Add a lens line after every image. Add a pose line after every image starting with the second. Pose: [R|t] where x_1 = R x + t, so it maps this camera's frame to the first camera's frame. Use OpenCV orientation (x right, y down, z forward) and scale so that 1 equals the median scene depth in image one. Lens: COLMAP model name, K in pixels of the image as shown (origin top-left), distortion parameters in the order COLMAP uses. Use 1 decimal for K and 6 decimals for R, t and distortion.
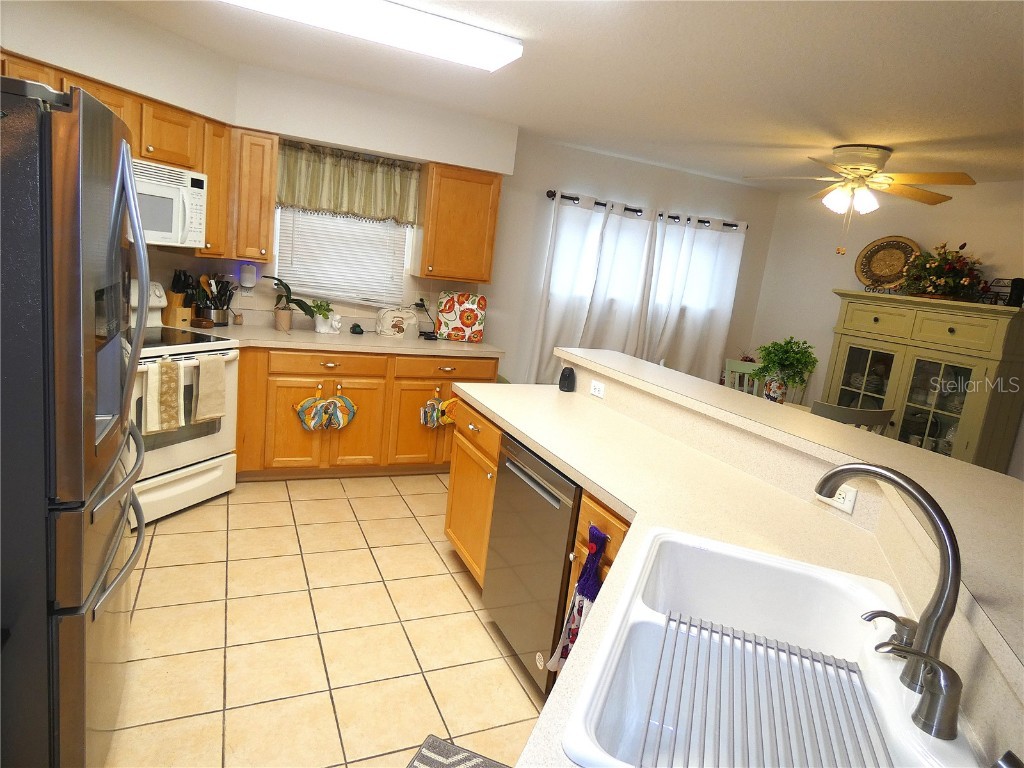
lens RADIAL K [[599.0, 0, 512.0], [0, 599.0, 384.0], [0, 0, 1]] dist [0.005458, -0.000465]
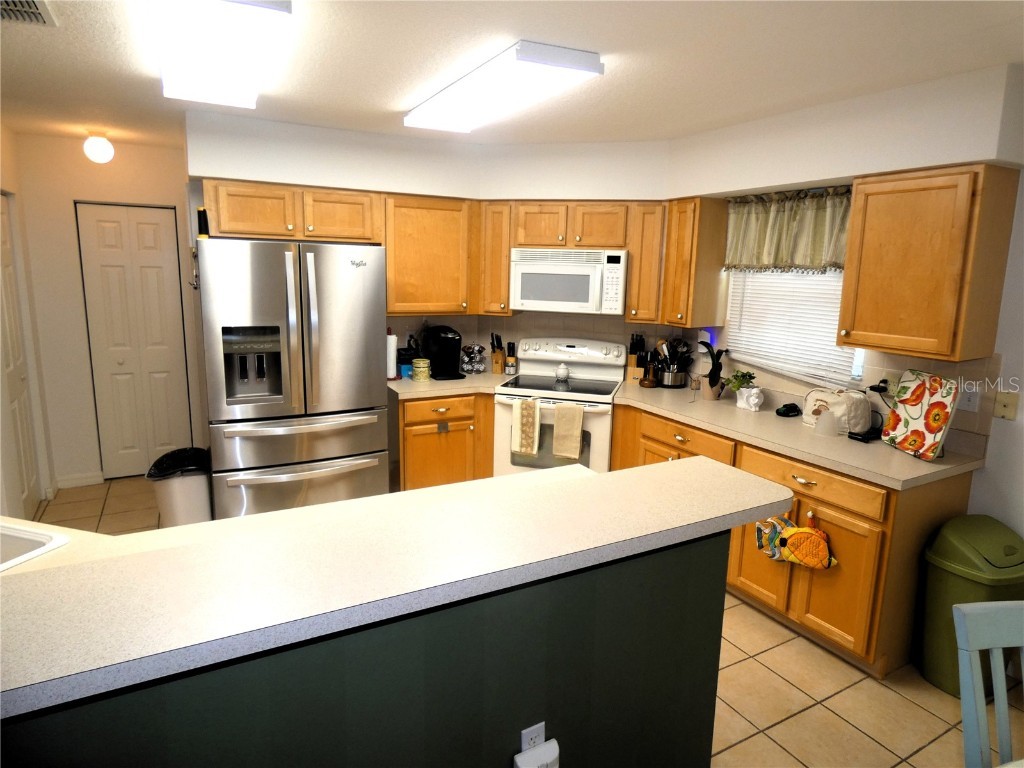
lens RADIAL K [[623.1, 0, 512.0], [0, 623.1, 384.0], [0, 0, 1]] dist [0.006447, -0.013015]
pose [[0.084063, 0.071668, -0.993880, 0.550865], [-0.210124, 0.976257, 0.052625, -0.099280], [0.974054, 0.204414, 0.097126, 0.606075]]
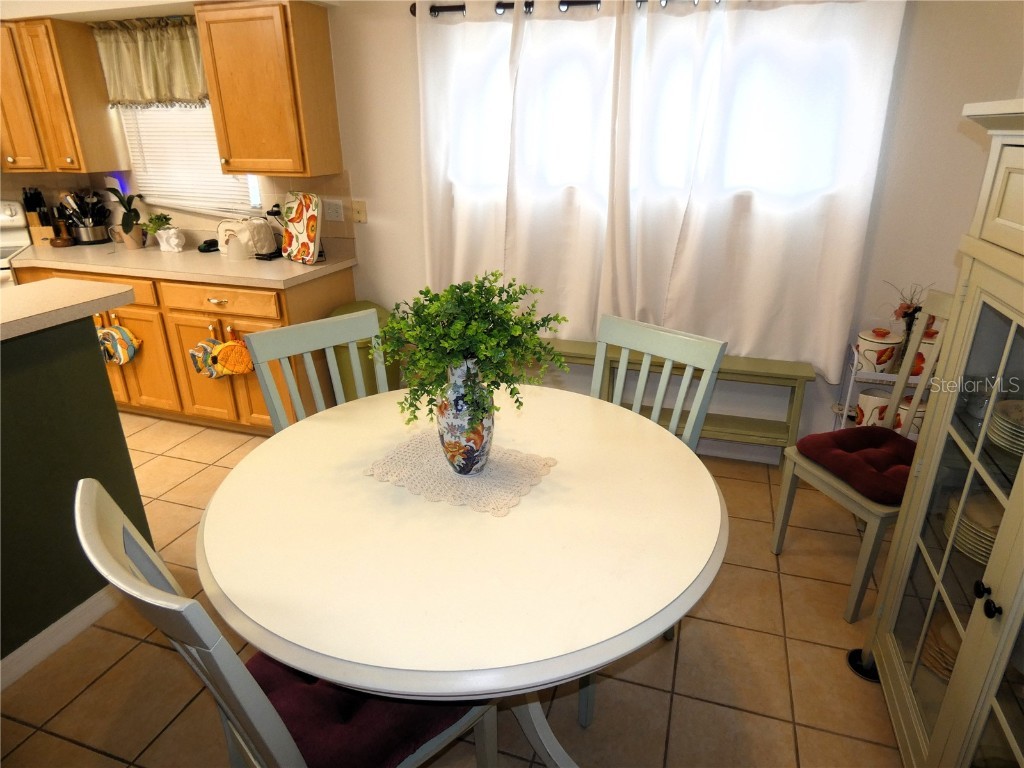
lens RADIAL K [[623.1, 0, 512.0], [0, 623.1, 384.0], [0, 0, 1]] dist [0.006447, -0.013015]
pose [[0.731139, 0.142595, -0.667160, 0.693813], [-0.053625, 0.986899, 0.152166, -0.061504], [0.680118, -0.075478, 0.729207, 0.689658]]
